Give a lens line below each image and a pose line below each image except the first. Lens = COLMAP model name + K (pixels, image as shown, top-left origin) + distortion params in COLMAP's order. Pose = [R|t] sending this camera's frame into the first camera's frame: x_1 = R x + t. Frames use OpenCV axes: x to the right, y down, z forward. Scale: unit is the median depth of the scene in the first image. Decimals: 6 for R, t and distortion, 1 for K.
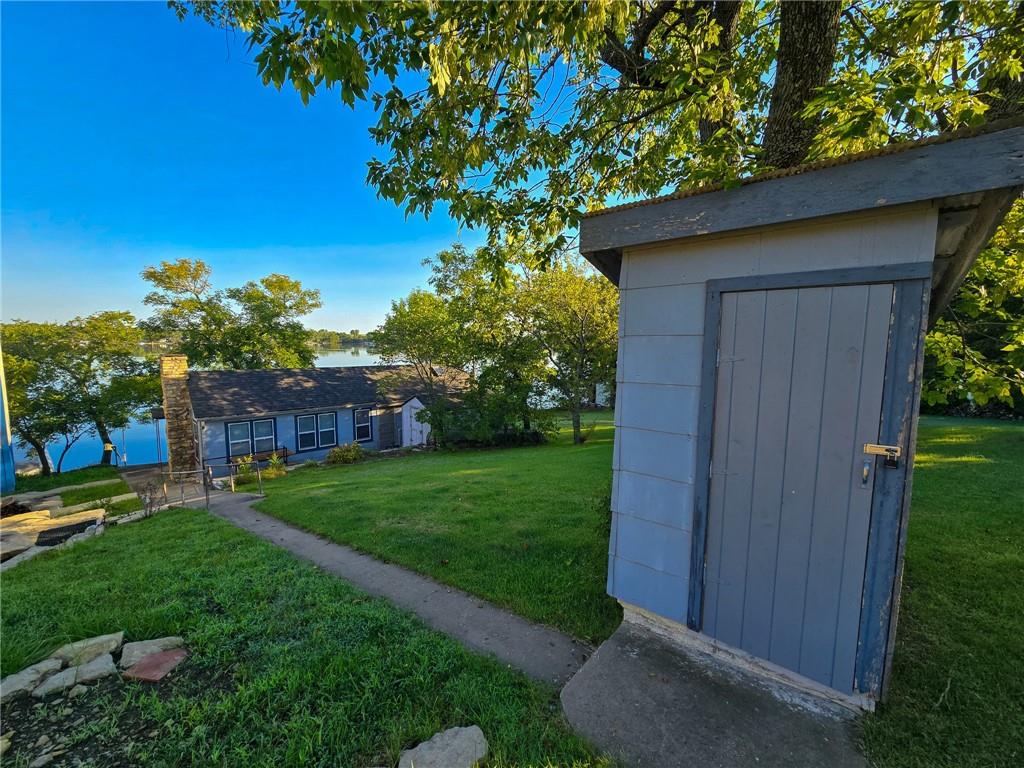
lens RADIAL K [[409.4, 0, 509.9], [0, 409.4, 386.3], [0, 0, 1]] dist [-0.000455, 0.000086]
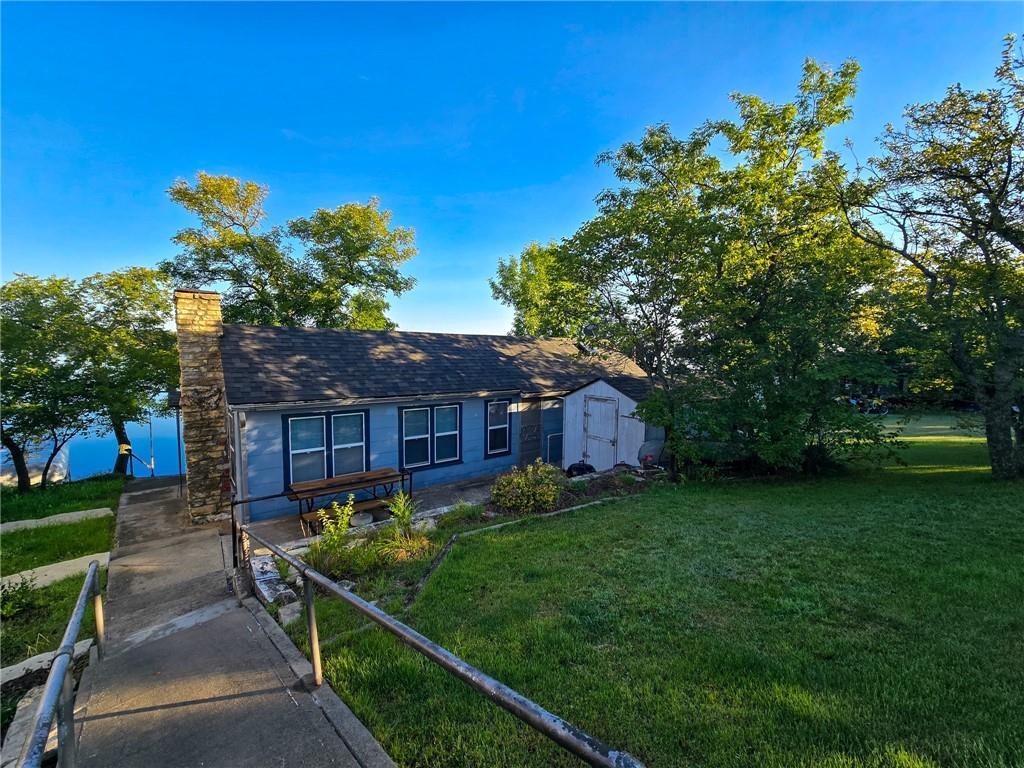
lens RADIAL K [[409.4, 0, 513.4], [0, 409.4, 385.2], [0, 0, 1]] dist [-0.000455, 0.000086]
pose [[0.996055, 0.016198, -0.087250, -0.319791], [-0.017726, 0.999702, -0.016774, 0.047697], [0.086952, 0.018254, 0.996045, 0.449290]]
